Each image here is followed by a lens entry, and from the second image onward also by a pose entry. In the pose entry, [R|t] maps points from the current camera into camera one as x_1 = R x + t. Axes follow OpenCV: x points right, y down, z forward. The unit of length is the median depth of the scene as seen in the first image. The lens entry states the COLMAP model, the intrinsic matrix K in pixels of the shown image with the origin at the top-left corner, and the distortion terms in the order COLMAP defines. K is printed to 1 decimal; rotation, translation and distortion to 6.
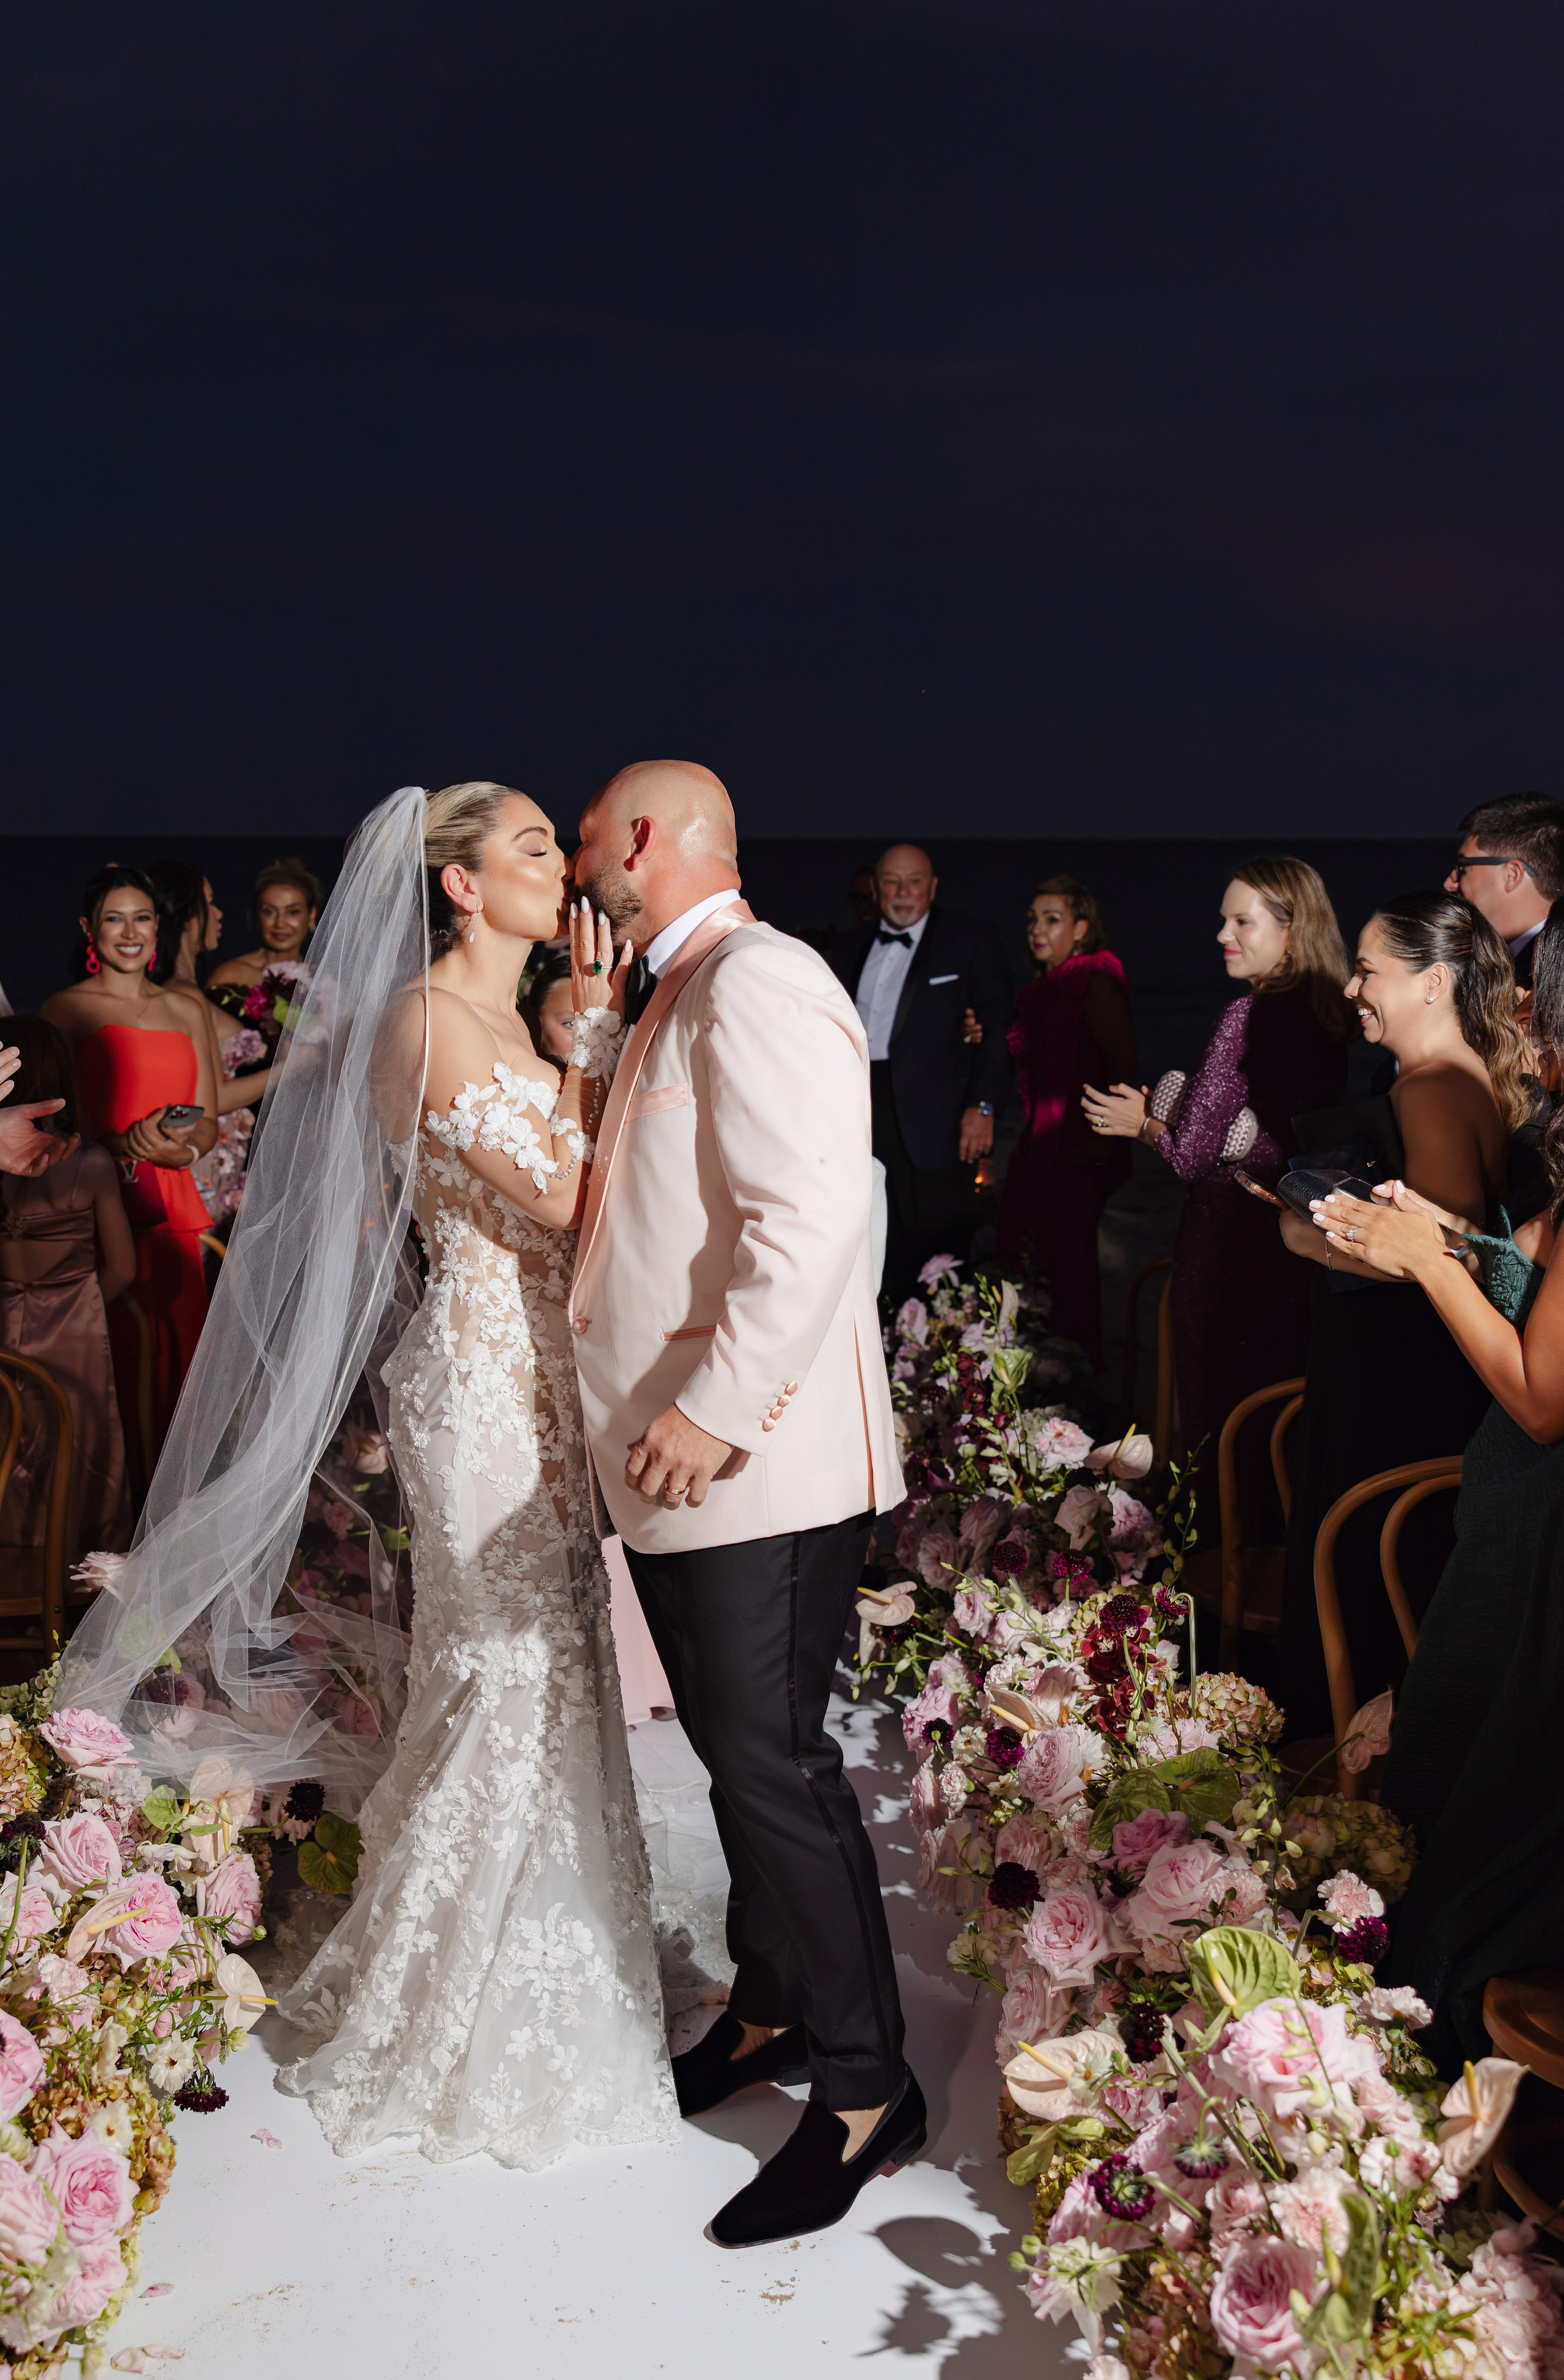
lens RADIAL K [[3137.6, 0, 782.0], [0, 3137.6, 1190.0], [0, 0, 1]] dist [0.189814, -0.046503]
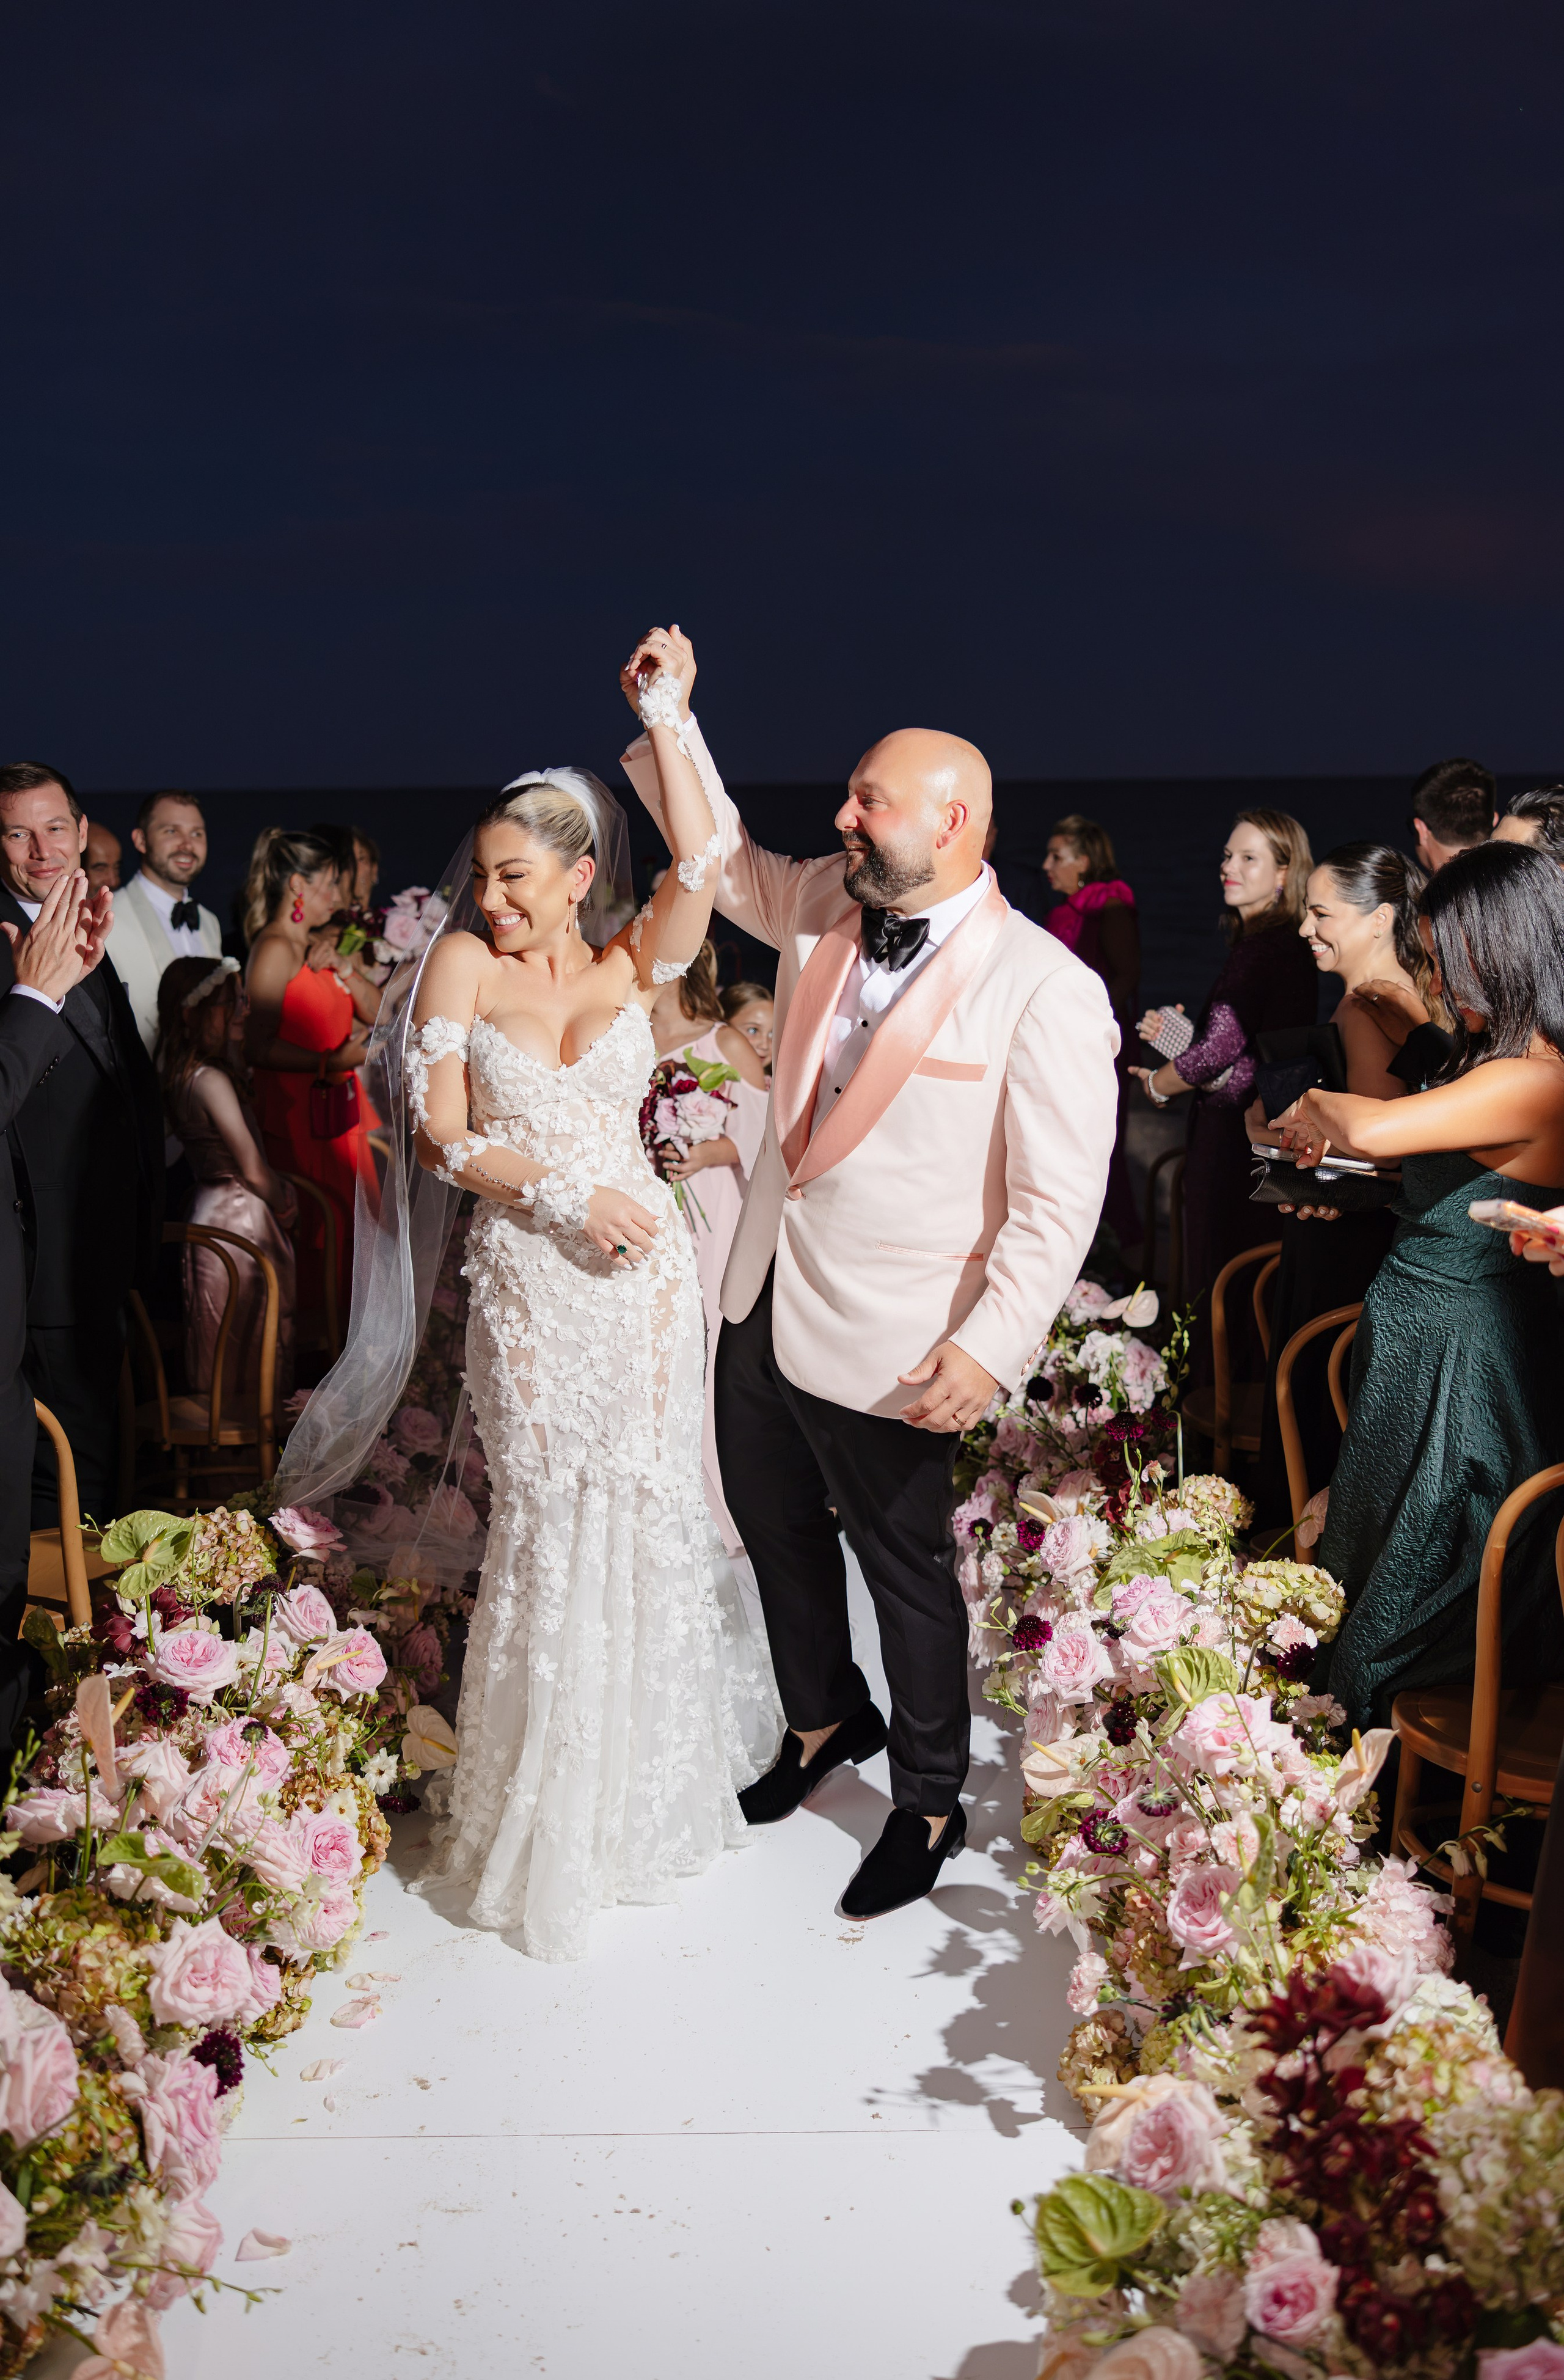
lens RADIAL K [[3650.7, 0, 782.0], [0, 3650.7, 1190.0], [0, 0, 1]] dist [0.004878, 2.428936]
pose [[0.999209, -0.010341, -0.038396, 0.030163], [0.011063, 0.999765, 0.018619, 0.012153], [0.038194, -0.019029, 0.999089, -0.468538]]
